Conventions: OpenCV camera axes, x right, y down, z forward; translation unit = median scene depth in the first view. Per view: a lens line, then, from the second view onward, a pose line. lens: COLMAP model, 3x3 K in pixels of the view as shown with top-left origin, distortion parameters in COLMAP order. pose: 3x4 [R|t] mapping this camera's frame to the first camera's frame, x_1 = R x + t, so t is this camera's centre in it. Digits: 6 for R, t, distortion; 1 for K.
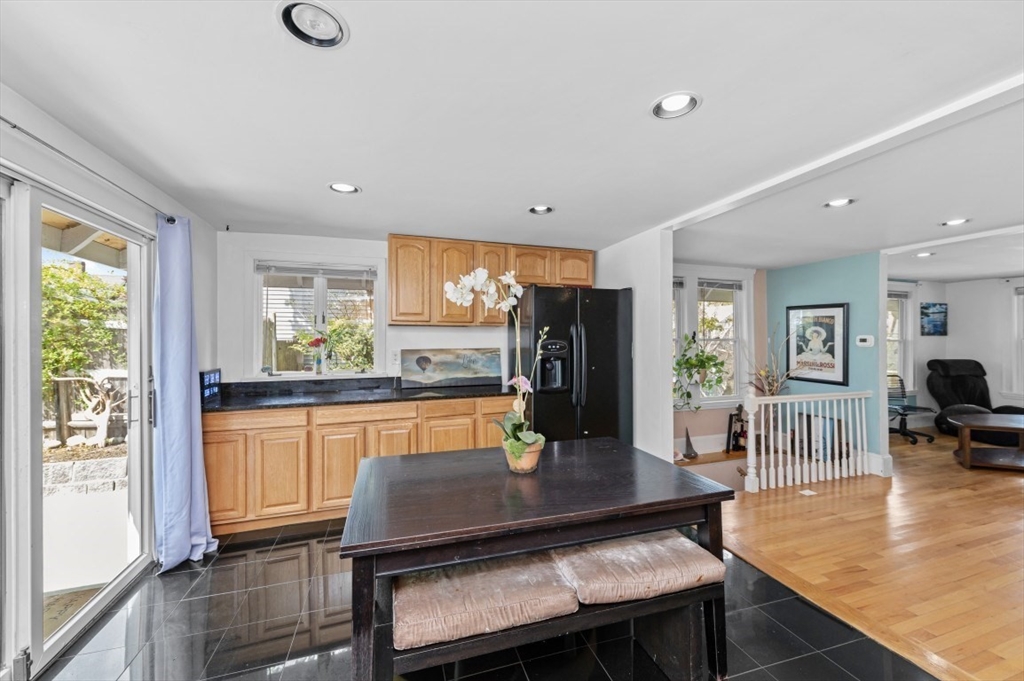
lens RADIAL K [[412.6, 0, 512.2], [0, 412.6, 337.2], [0, 0, 1]] dist [0.000204, -0.000003]
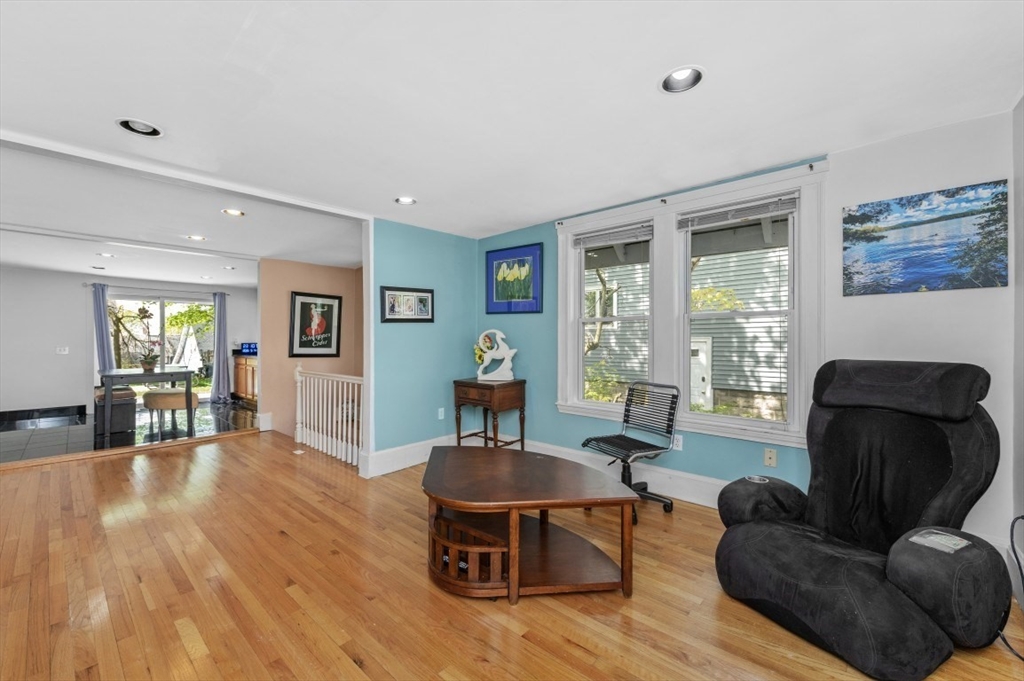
lens RADIAL K [[412.6, 0, 512.2], [0, 412.6, 337.2], [0, 0, 1]] dist [0.000204, -0.000003]
pose [[0.493144, -0.006090, -0.869926, 2.033480], [0.011852, 0.999930, -0.000281, 0.050637], [0.869867, -0.010172, 0.493181, 0.973847]]
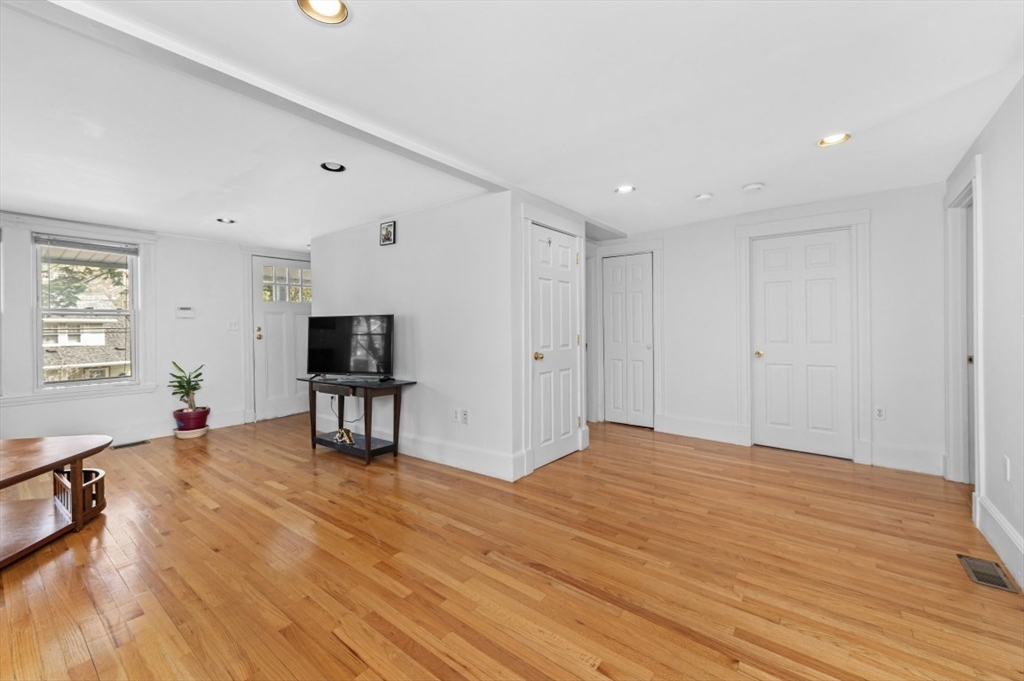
lens RADIAL K [[412.6, 0, 512.2], [0, 412.6, 337.2], [0, 0, 1]] dist [0.000204, -0.000003]
pose [[-0.553674, -0.001527, 0.832732, 0.472940], [-0.001144, 0.999999, 0.001073, 0.065197], [-0.832733, -0.000359, -0.553675, 0.951760]]
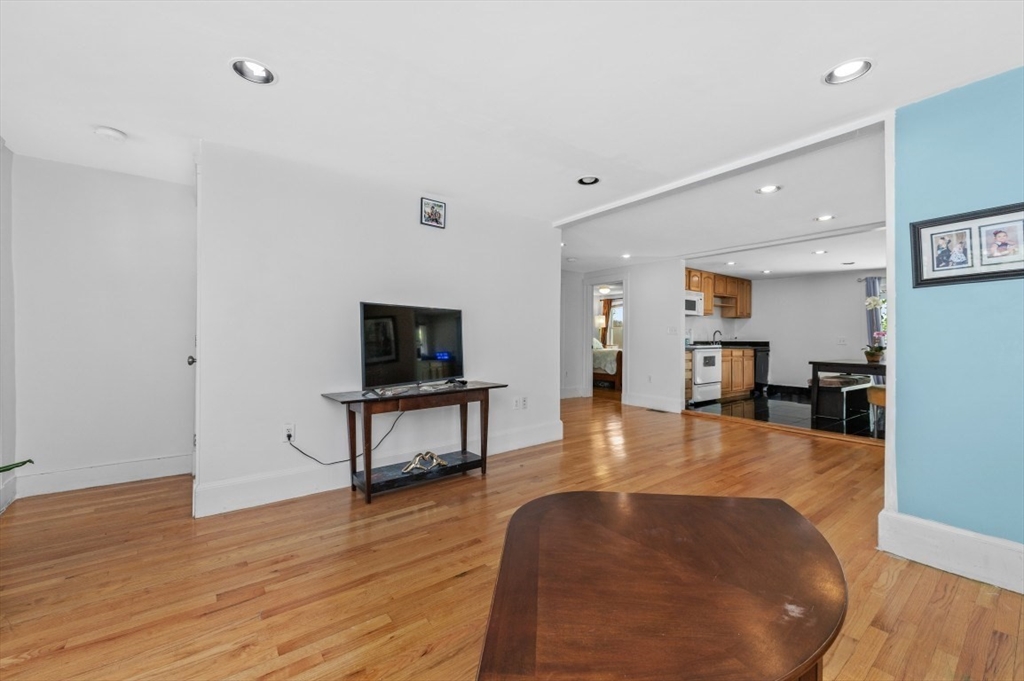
lens RADIAL K [[412.6, 0, 512.2], [0, 412.6, 337.2], [0, 0, 1]] dist [0.000204, -0.000003]
pose [[-0.951163, -0.001457, -0.308684, 1.690115], [0.002099, 0.999935, -0.011186, 0.083705], [0.308680, -0.011288, -0.951099, 1.565938]]
